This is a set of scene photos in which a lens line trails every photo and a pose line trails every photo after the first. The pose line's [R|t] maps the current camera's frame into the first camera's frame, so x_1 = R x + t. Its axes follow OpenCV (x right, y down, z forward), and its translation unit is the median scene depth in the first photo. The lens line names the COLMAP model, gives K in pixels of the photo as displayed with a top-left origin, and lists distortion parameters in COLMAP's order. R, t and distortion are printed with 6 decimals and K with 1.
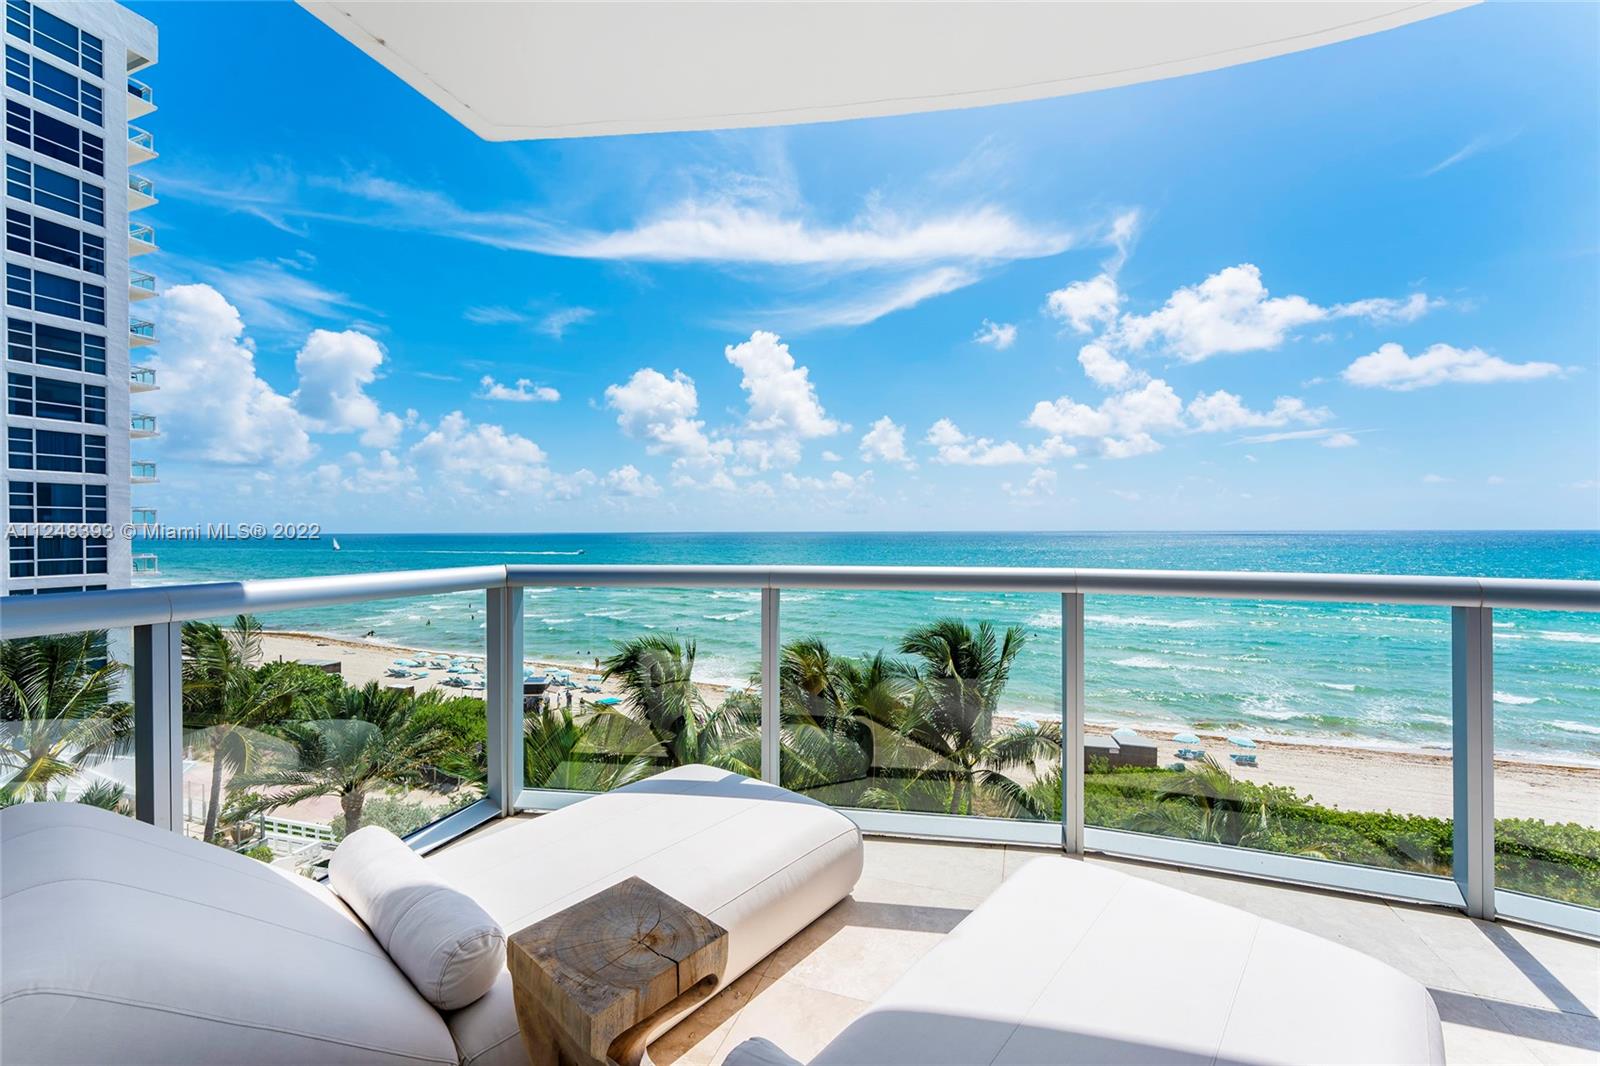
lens RADIAL K [[643.7, 0, 796.3], [0, 643.7, 535.5], [0, 0, 1]] dist [-0.001114, -0.000244]
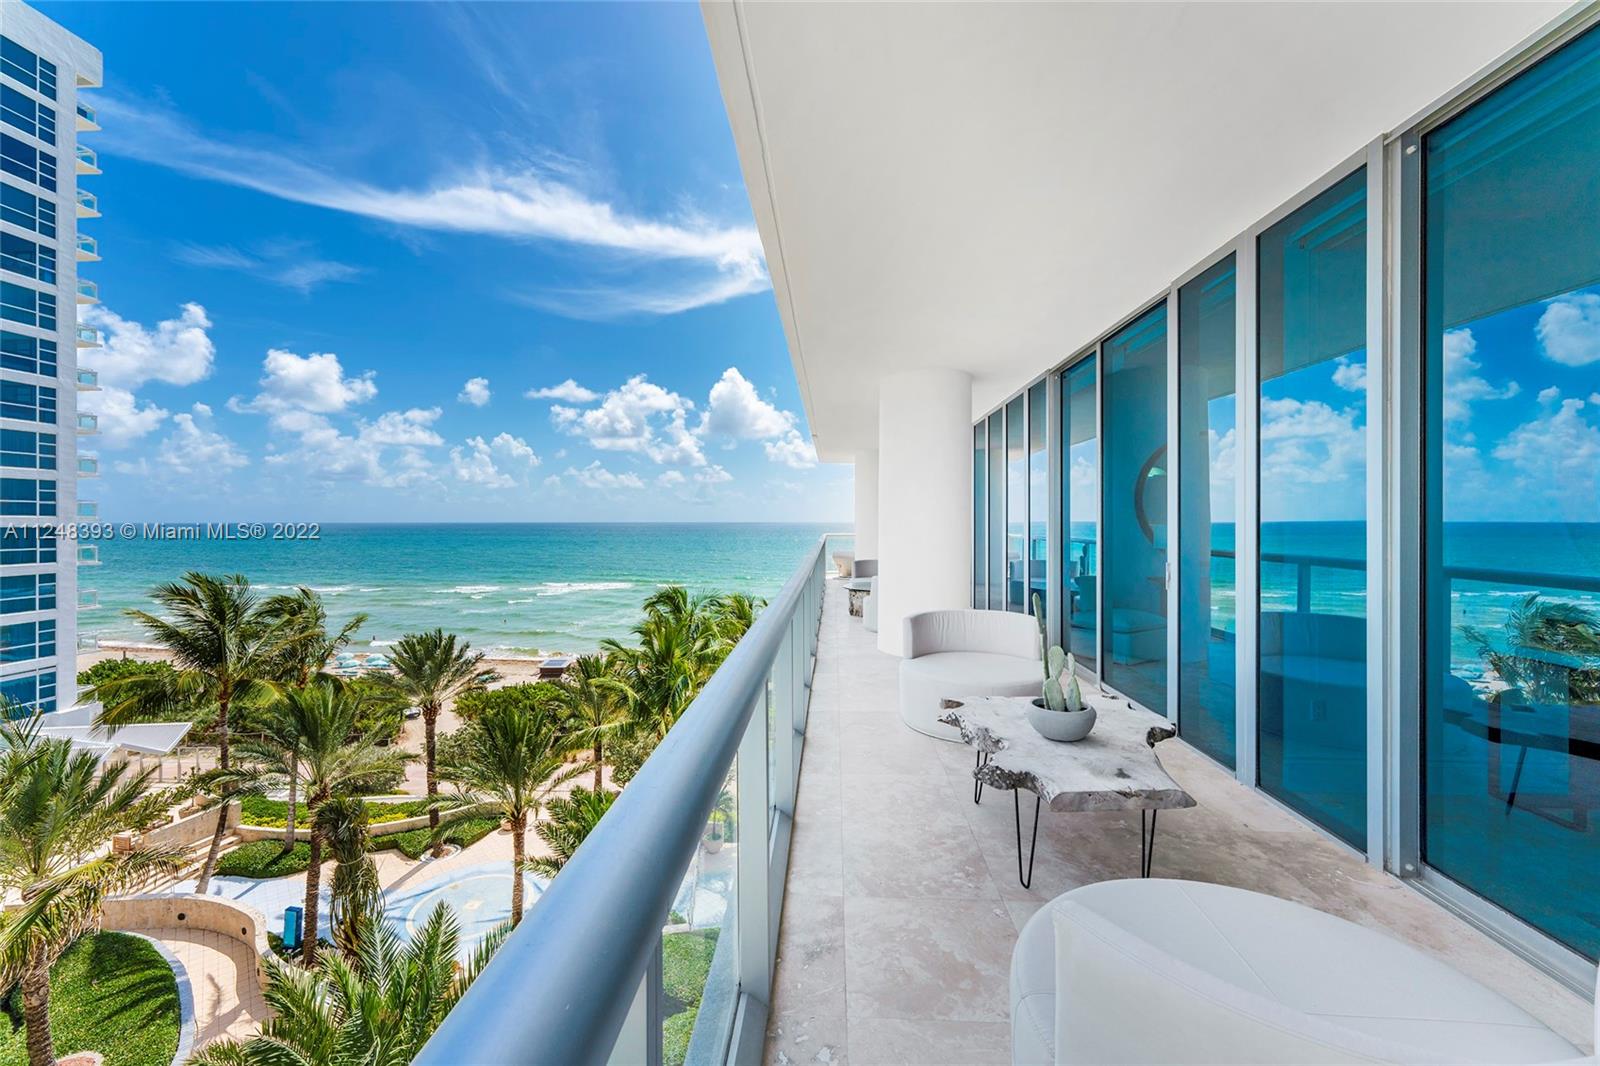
lens RADIAL K [[643.7, 0, 816.2], [0, 643.7, 523.3], [0, 0, 1]] dist [-0.001114, -0.000244]
pose [[0.946629, 0.003302, 0.322309, -0.218160], [-0.000939, 0.999972, -0.007486, 0.000136], [-0.322325, 0.006783, 0.946605, -0.415782]]
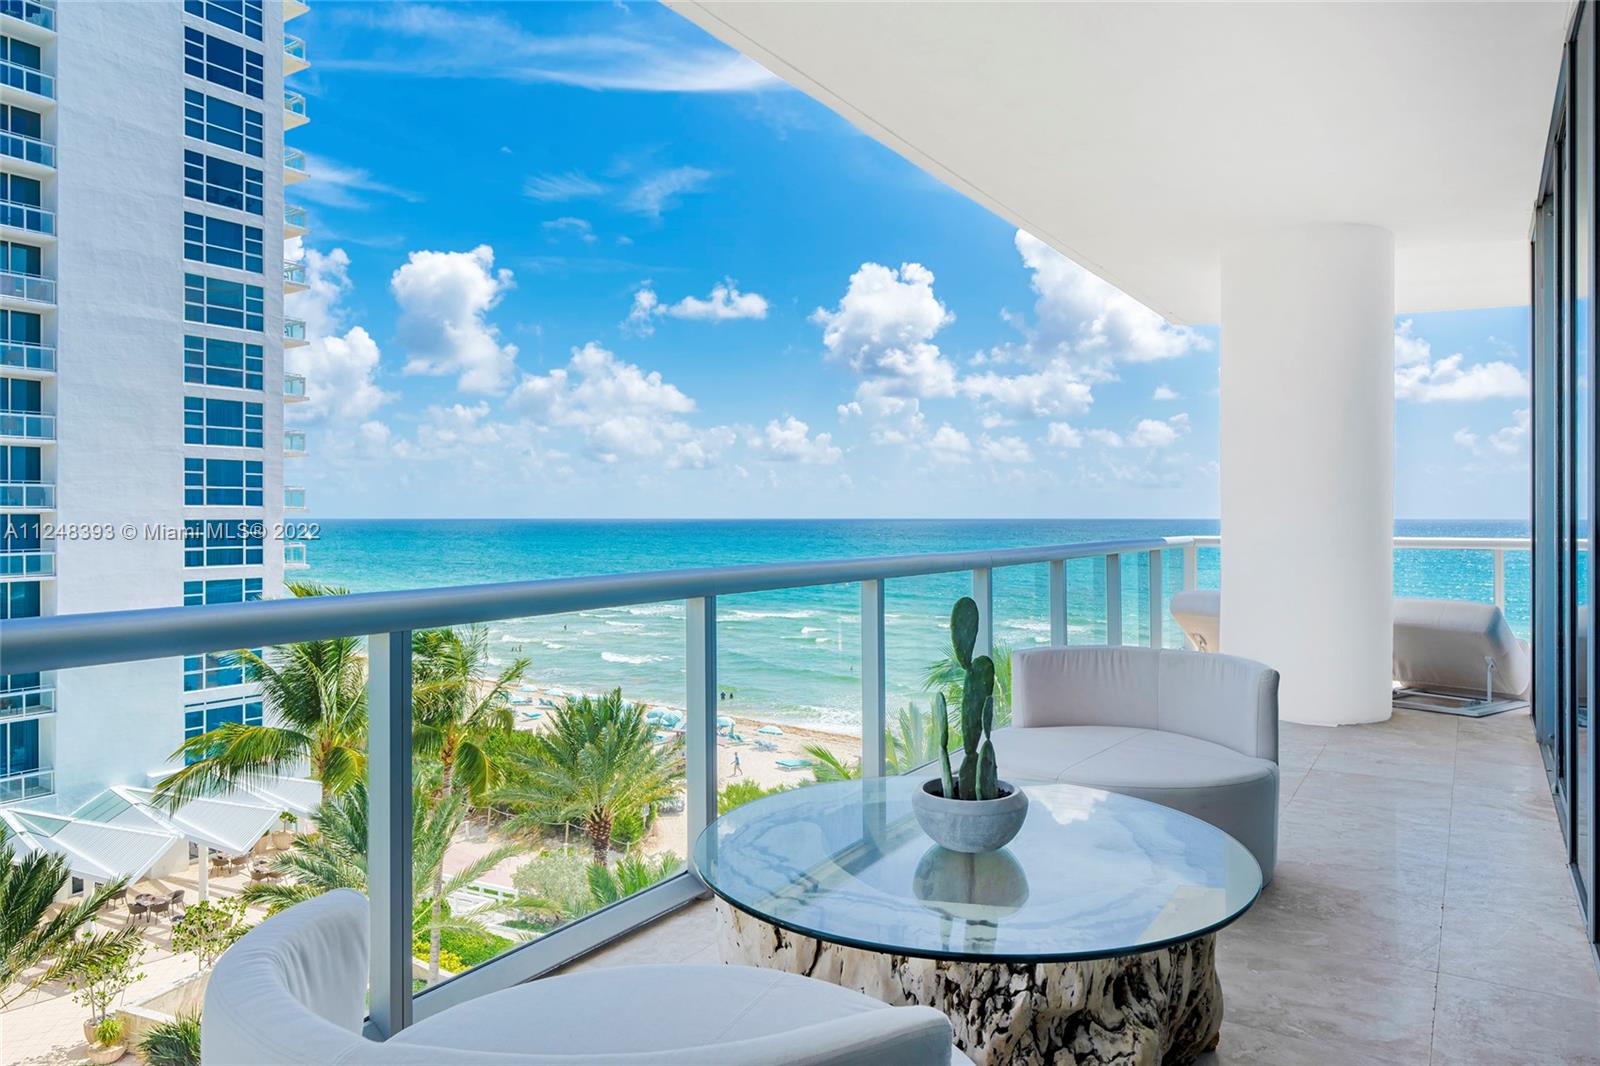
lens RADIAL K [[1066.2, 0, 801.8], [0, 1066.2, 529.4], [0, 0, 1]] dist [-0.008788, 0.001118]
pose [[0.977835, 0.009250, -0.209173, -0.077619], [-0.008806, 0.999957, 0.003055, 0.001748], [0.209192, -0.001145, 0.977874, -0.228368]]
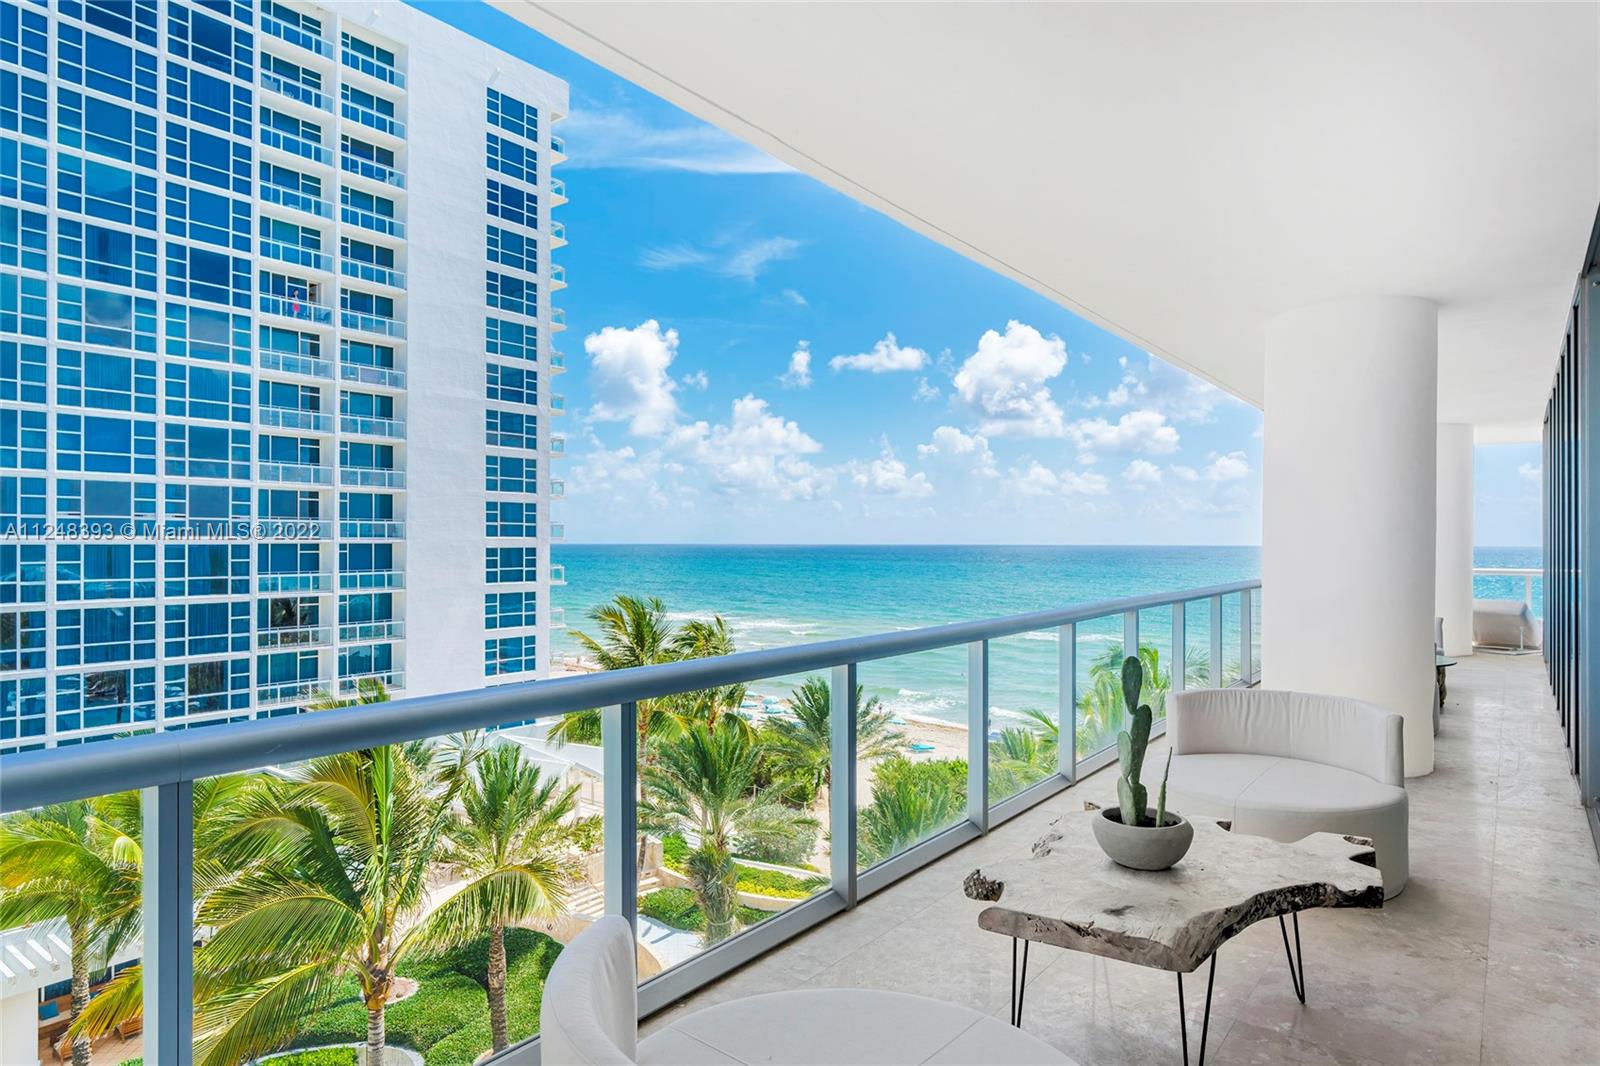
lens RADIAL K [[944.1, 0, 793.3], [0, 944.1, 541.7], [0, 0, 1]] dist [-0.001744, 0.003030]
pose [[0.955762, 0.004956, -0.294098, -0.157439], [-0.007763, 0.999935, -0.008376, -0.000514], [0.294037, 0.010288, 0.955739, -0.439697]]
